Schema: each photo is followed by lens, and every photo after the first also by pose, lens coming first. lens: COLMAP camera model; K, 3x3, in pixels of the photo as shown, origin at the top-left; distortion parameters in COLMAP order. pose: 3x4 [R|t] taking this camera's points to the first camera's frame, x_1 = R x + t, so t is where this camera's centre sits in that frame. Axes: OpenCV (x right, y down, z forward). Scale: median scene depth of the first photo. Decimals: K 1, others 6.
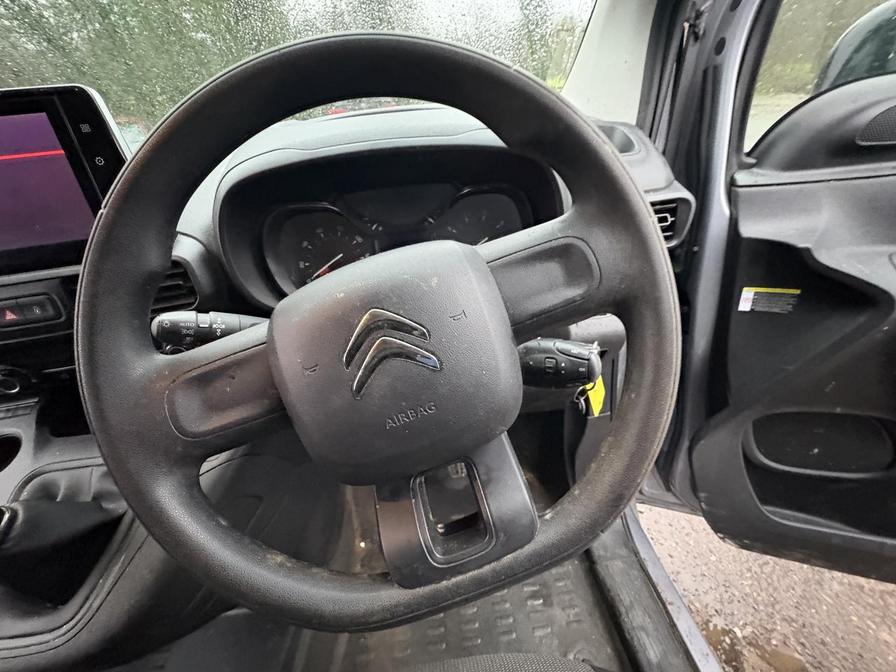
lens RADIAL K [[356.8, 0, 450.3], [0, 356.8, 336.7], [0, 0, 1]] dist [-0.000652, 0.000174]
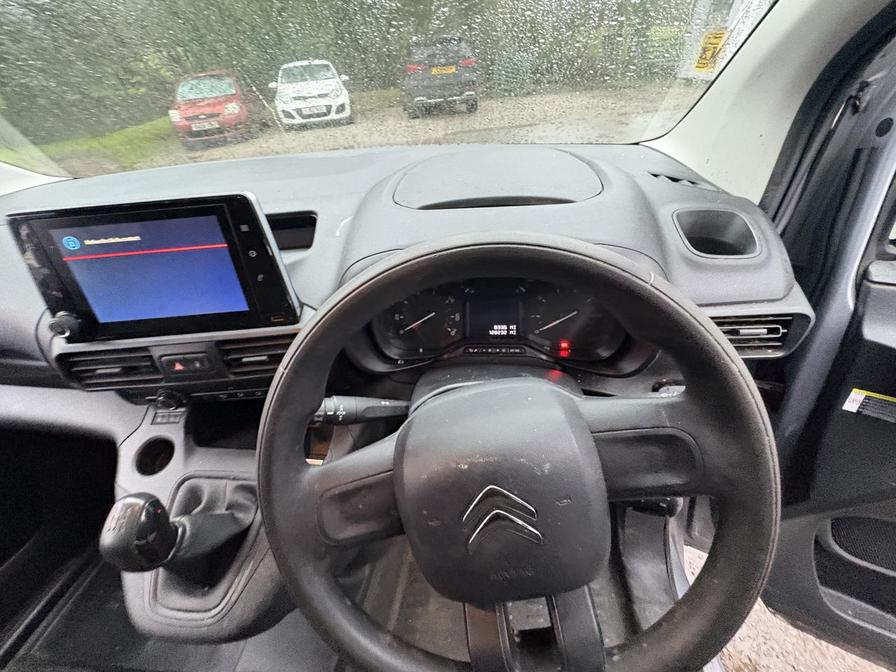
lens RADIAL K [[356.8, 0, 450.3], [0, 356.8, 336.7], [0, 0, 1]] dist [-0.000652, 0.000174]
pose [[0.983507, 0.118934, -0.136265, -0.120620], [-0.105450, 0.989154, 0.102249, -0.324759], [0.146948, -0.086193, 0.985382, -0.065696]]
